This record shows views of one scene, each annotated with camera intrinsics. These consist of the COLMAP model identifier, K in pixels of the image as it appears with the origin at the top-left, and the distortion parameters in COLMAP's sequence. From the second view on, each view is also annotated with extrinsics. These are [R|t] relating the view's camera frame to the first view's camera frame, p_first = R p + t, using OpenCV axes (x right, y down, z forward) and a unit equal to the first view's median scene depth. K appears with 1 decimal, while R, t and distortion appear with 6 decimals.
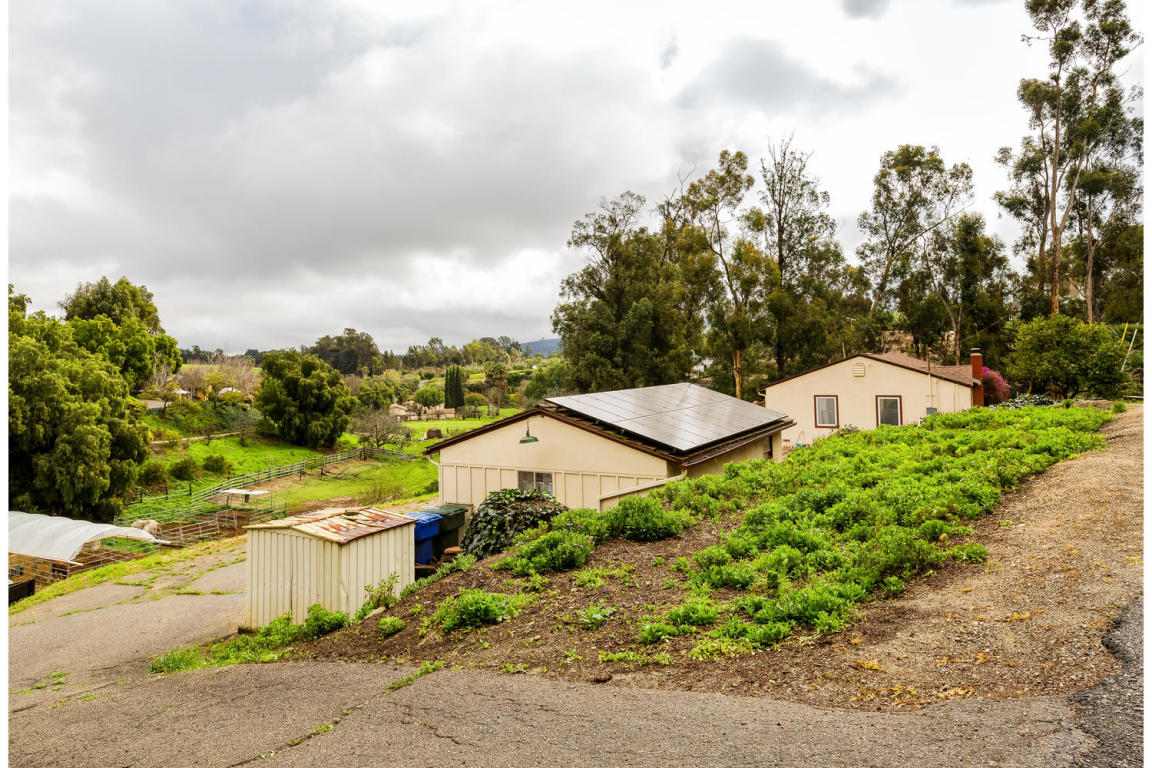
lens RADIAL K [[677.7, 0, 575.5], [0, 677.7, 351.5], [0, 0, 1]] dist [-0.005690, -0.000745]
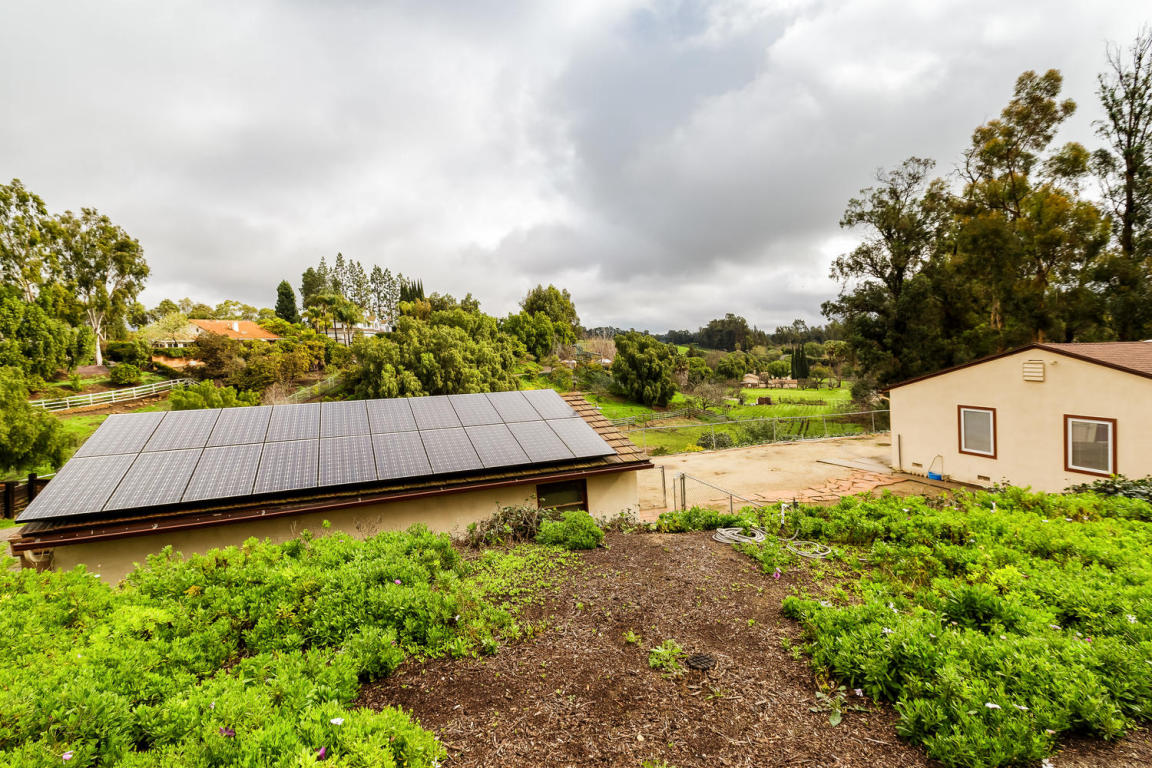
lens RADIAL K [[522.9, 0, 576.0], [0, 522.9, 384.0], [0, 0, 1]] dist [0.002792, 0.000562]
pose [[0.818568, 0.049279, -0.572291, 0.073899], [0.008255, 0.995201, 0.097502, -0.002132], [0.574350, -0.084537, 0.814233, 0.079619]]
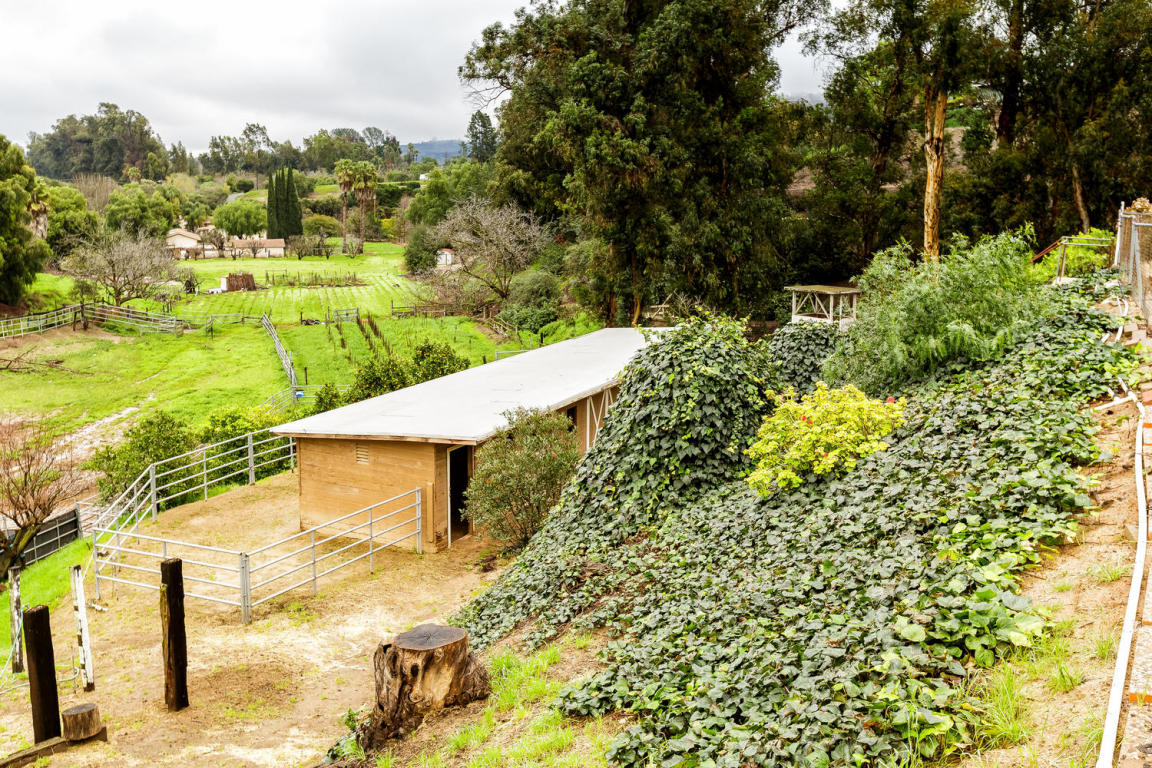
lens RADIAL K [[1056.3, 0, 577.2], [0, 1056.3, 280.0], [0, 0, 1]] dist [0.135633, -0.259011]
pose [[0.995996, 0.021915, 0.086668, -0.018016], [-0.031593, 0.993215, 0.111923, 0.022863], [-0.083627, -0.114213, 0.989930, 0.187616]]
